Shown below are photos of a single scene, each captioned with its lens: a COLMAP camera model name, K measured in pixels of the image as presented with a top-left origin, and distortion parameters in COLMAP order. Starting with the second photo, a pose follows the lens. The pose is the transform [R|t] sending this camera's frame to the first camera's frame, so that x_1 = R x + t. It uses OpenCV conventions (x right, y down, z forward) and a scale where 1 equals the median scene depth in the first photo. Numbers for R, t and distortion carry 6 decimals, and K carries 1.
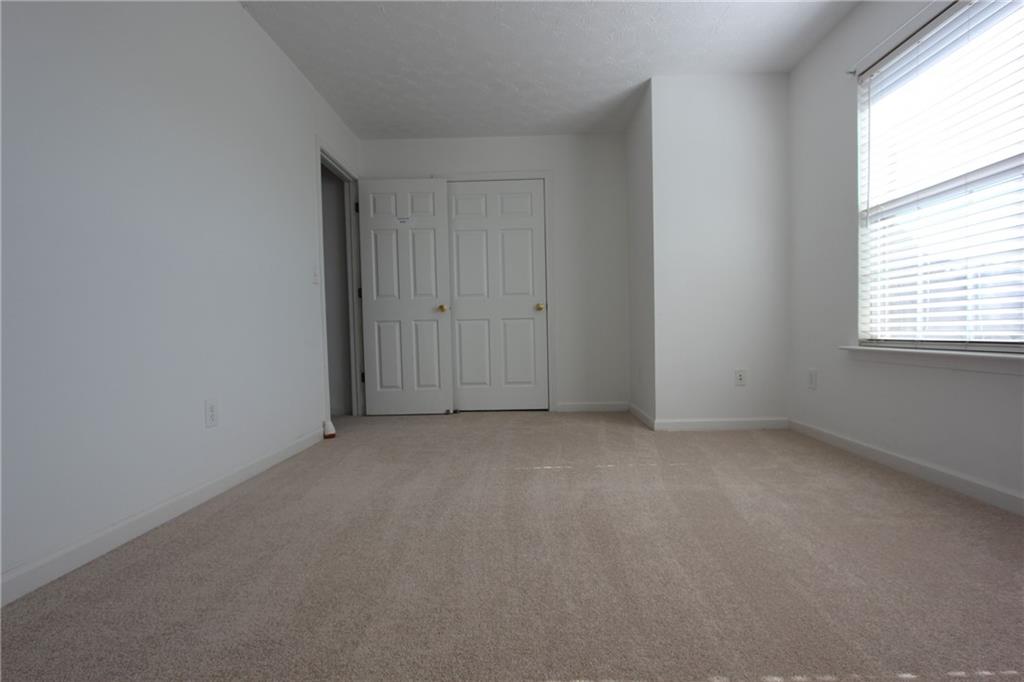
lens RADIAL K [[473.9, 0, 516.0], [0, 473.9, 350.8], [0, 0, 1]] dist [-0.011671, 0.000917]
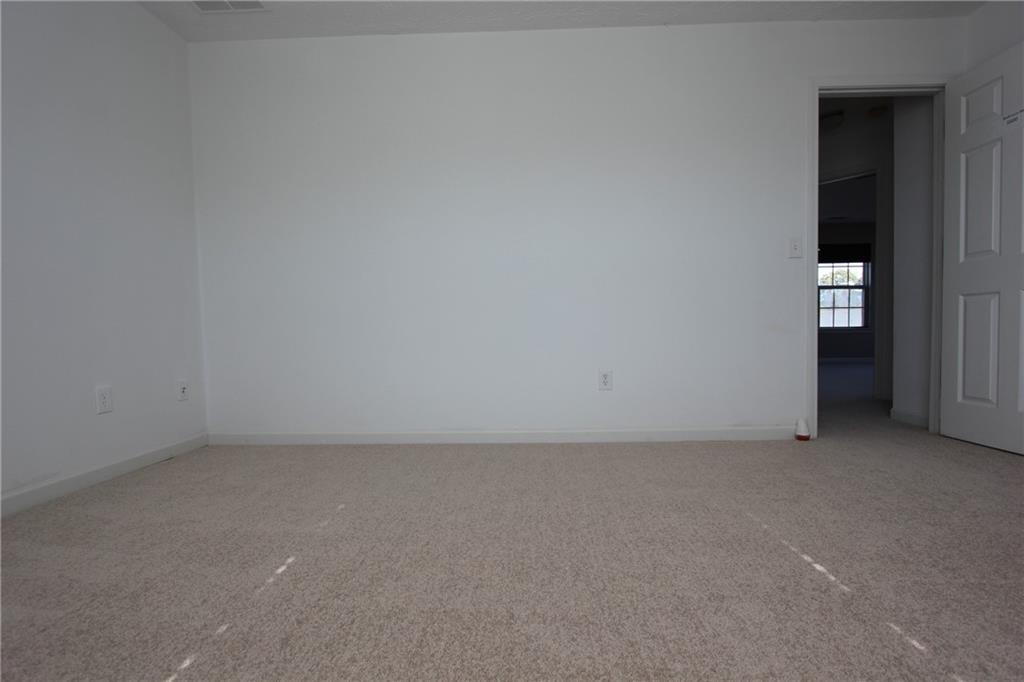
lens RADIAL K [[473.9, 0, 516.0], [0, 473.9, 350.8], [0, 0, 1]] dist [-0.011671, 0.000917]
pose [[0.014002, 0.065598, -0.997748, 0.683609], [-0.022491, 0.997614, 0.065273, -0.028148], [0.999649, 0.021526, 0.015444, 0.768740]]
